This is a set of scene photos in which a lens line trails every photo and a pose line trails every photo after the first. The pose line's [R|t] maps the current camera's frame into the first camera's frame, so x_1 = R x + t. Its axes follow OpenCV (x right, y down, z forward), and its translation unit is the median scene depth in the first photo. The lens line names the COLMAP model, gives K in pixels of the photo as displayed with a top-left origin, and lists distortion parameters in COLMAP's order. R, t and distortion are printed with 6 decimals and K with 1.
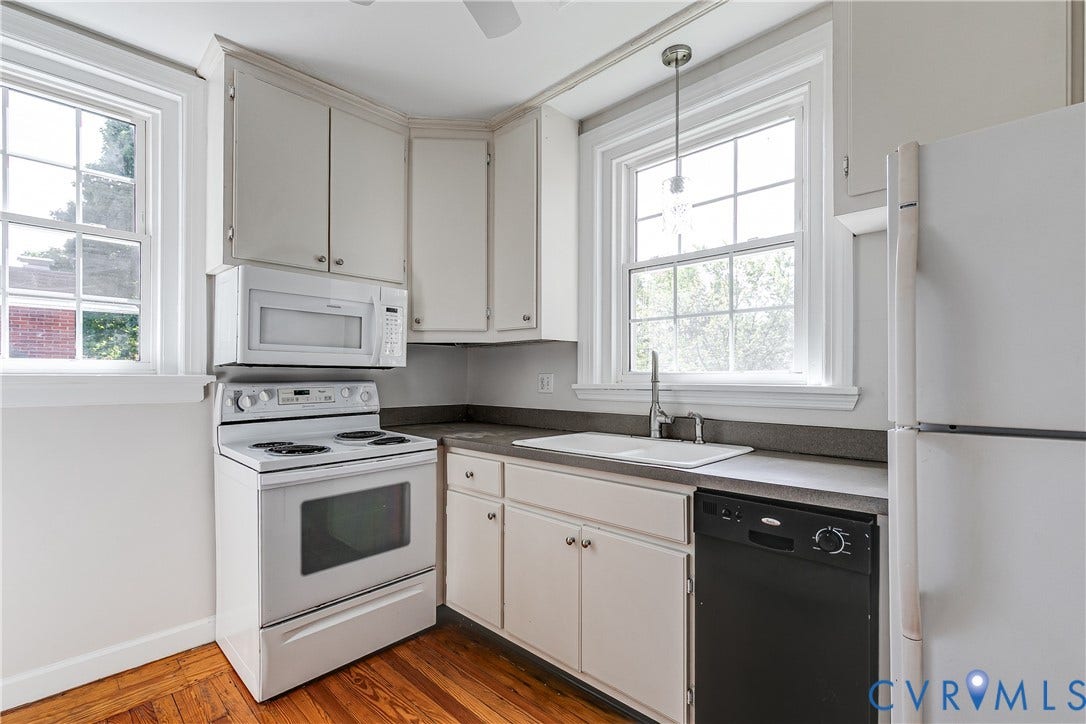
lens RADIAL K [[498.8, 0, 546.4], [0, 498.8, 360.8], [0, 0, 1]] dist [0.001317, 0.000600]
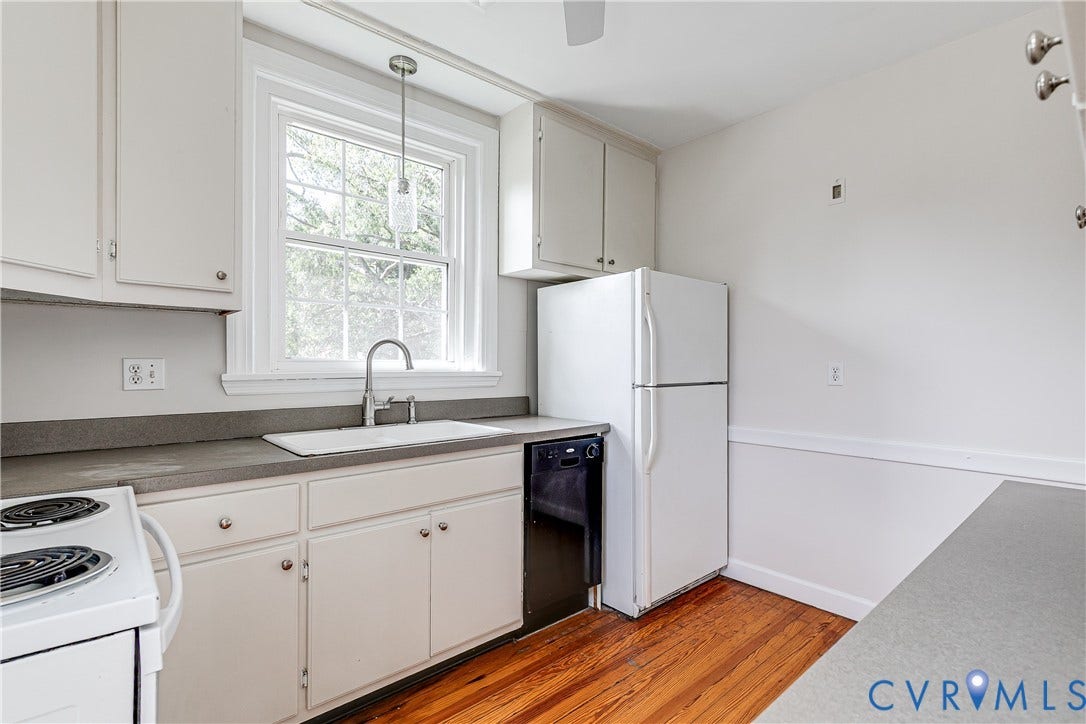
lens RADIAL K [[493.7, 0, 543.0], [0, 493.7, 362.0], [0, 0, 1]] dist [0.004307, 0.000217]
pose [[0.107351, 0.008027, 0.994189, -0.730801], [-0.032251, 0.999469, -0.004587, 0.020792], [-0.993698, -0.031571, 0.107553, 0.558247]]
